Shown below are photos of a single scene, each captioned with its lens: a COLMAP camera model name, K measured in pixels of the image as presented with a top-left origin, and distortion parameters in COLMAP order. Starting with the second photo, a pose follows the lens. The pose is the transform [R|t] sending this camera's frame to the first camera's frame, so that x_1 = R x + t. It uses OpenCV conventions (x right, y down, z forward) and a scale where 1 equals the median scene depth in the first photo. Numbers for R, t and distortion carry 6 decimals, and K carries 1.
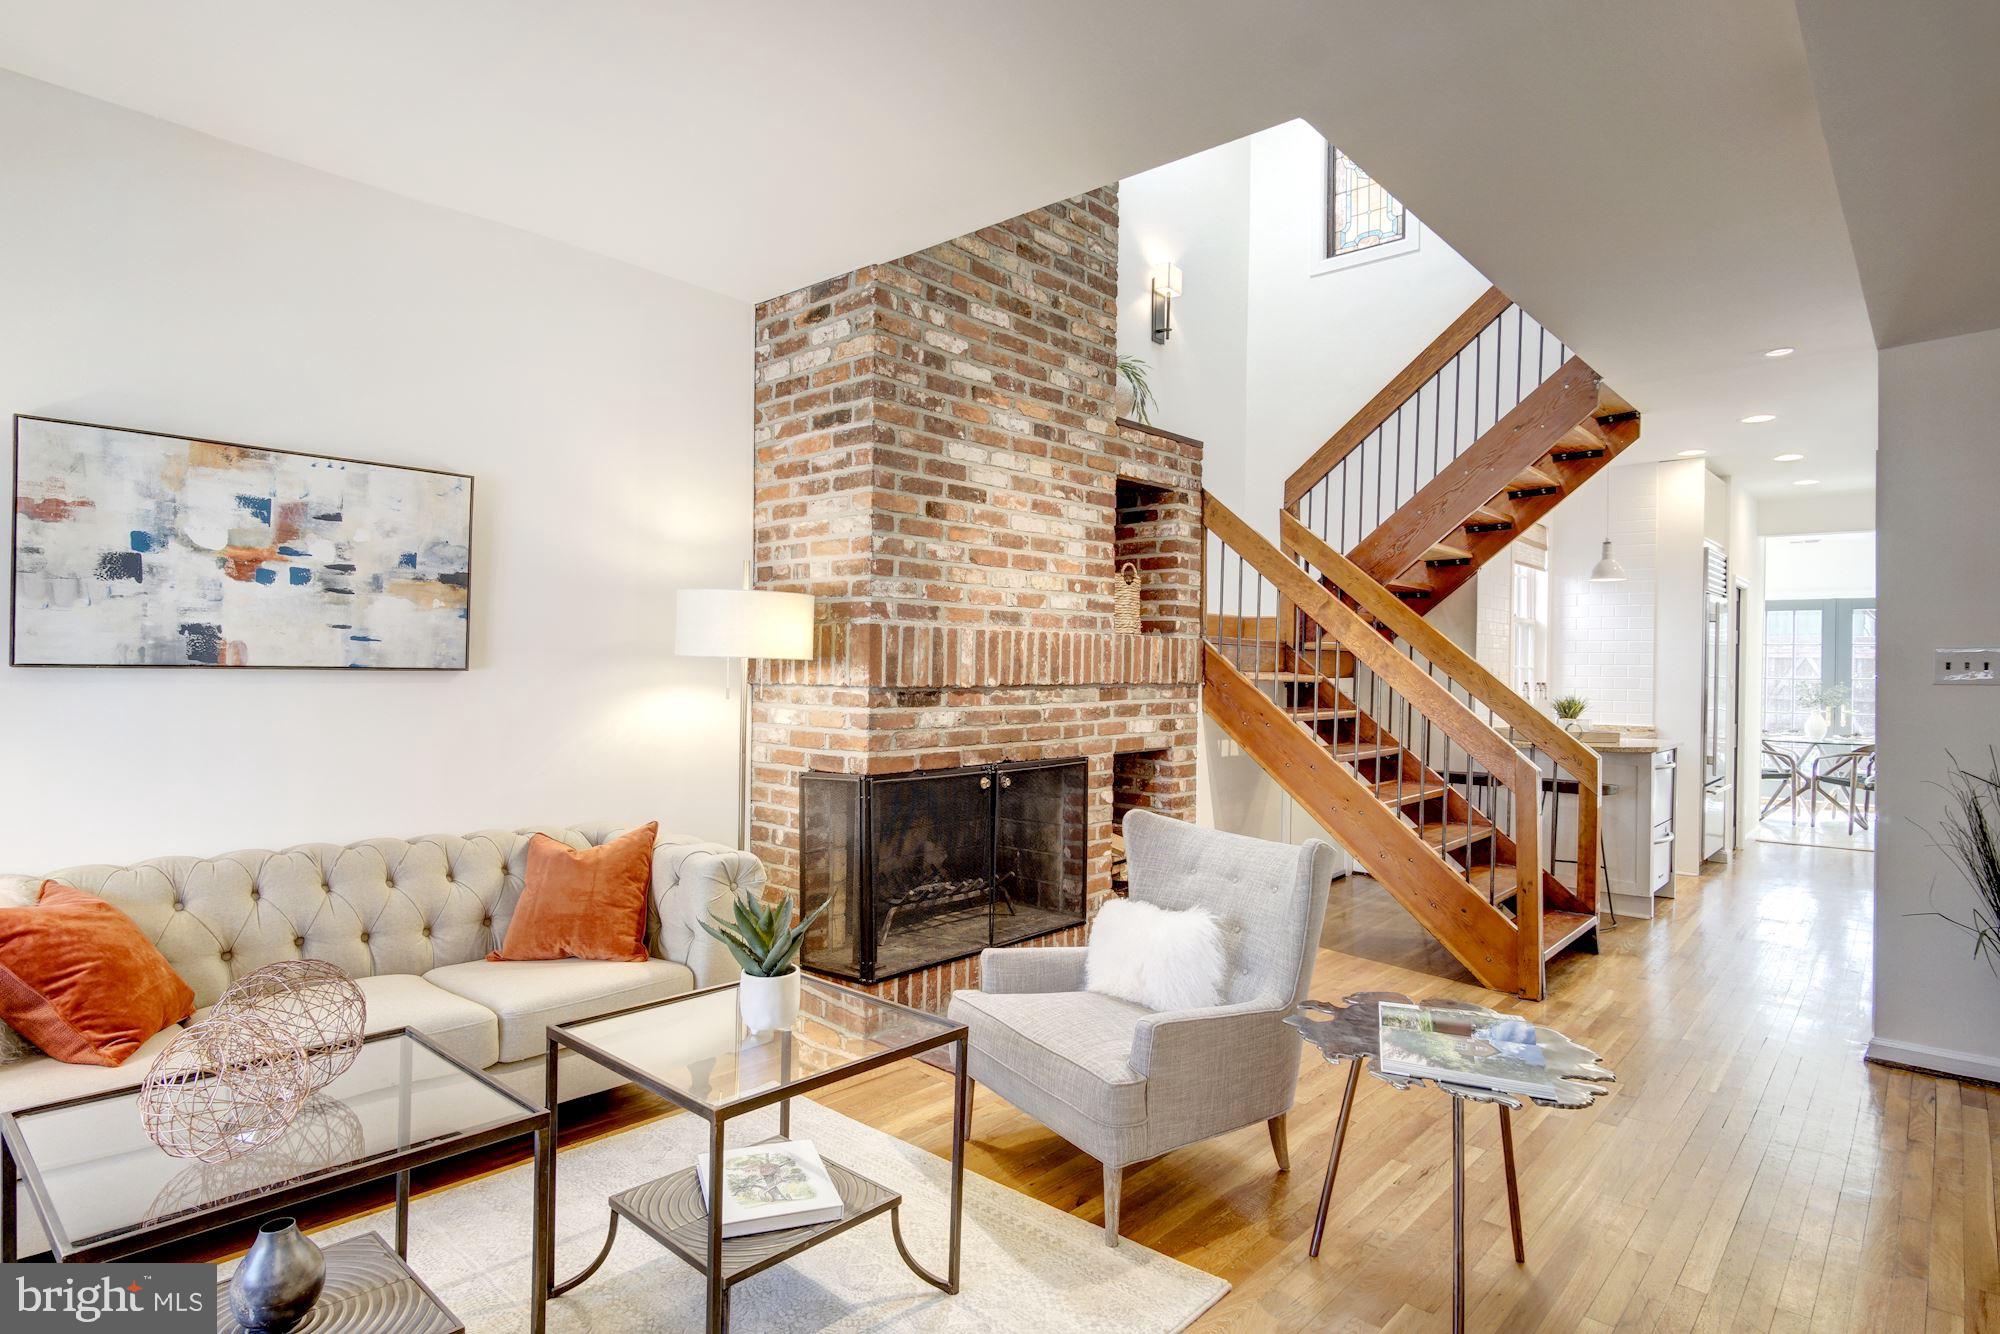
lens RADIAL K [[1074.2, 0, 984.8], [0, 1074.2, 668.2], [0, 0, 1]] dist [-0.014062, 0.003981]
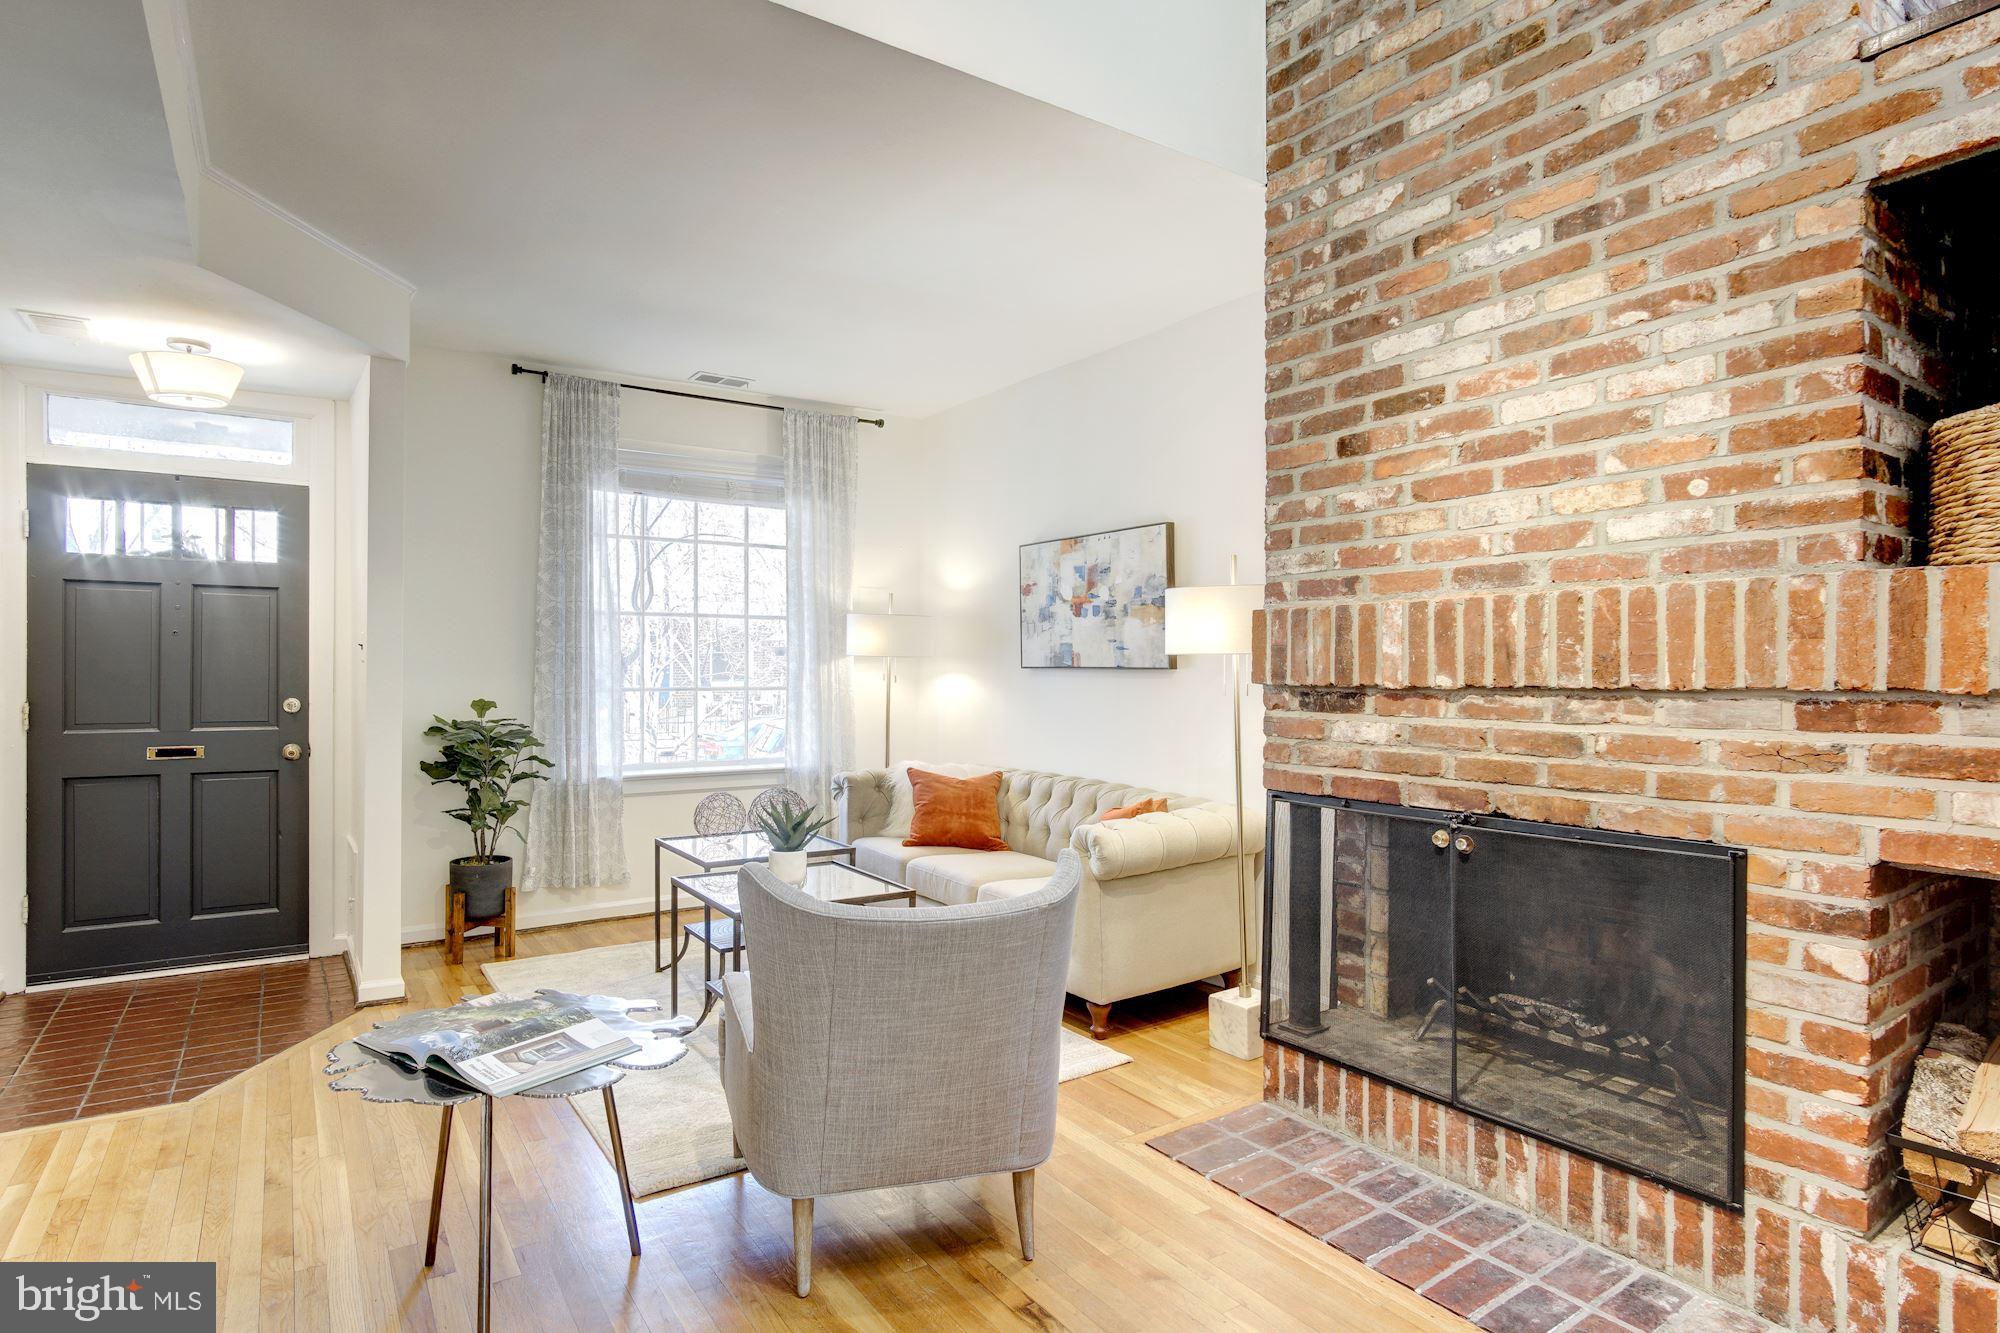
lens RADIAL K [[1074.2, 0, 999.5], [0, 1074.2, 666.8], [0, 0, 1]] dist [-0.014062, 0.003981]
pose [[-0.235373, -0.014352, -0.971799, 0.689785], [-0.005894, 0.999894, -0.013339, 0.014420], [0.971887, 0.002588, -0.235433, 0.899643]]
